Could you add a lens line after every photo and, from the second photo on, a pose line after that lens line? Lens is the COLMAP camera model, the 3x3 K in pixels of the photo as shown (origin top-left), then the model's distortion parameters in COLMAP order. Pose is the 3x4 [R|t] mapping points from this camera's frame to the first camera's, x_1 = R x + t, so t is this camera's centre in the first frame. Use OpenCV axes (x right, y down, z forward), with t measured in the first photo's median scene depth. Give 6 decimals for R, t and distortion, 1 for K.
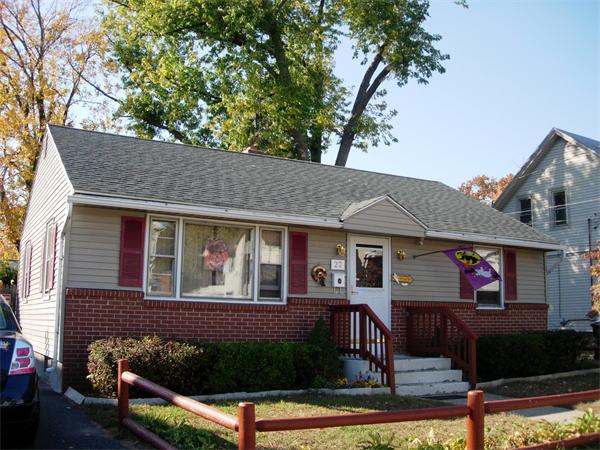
lens RADIAL K [[659.0, 0, 300.0], [0, 659.0, 225.0], [0, 0, 1]] dist [-0.185105, 0.044722]
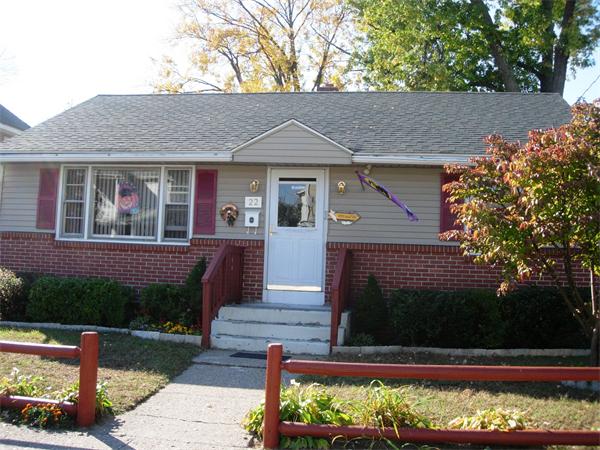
lens RADIAL K [[659.0, 0, 300.0], [0, 659.0, 225.0], [0, 0, 1]] dist [-0.185105, 0.044722]
pose [[0.775037, -0.025277, -0.631411, 0.697462], [0.064469, 0.997149, 0.039216, 0.061960], [0.628619, -0.071100, 0.774456, 0.346999]]
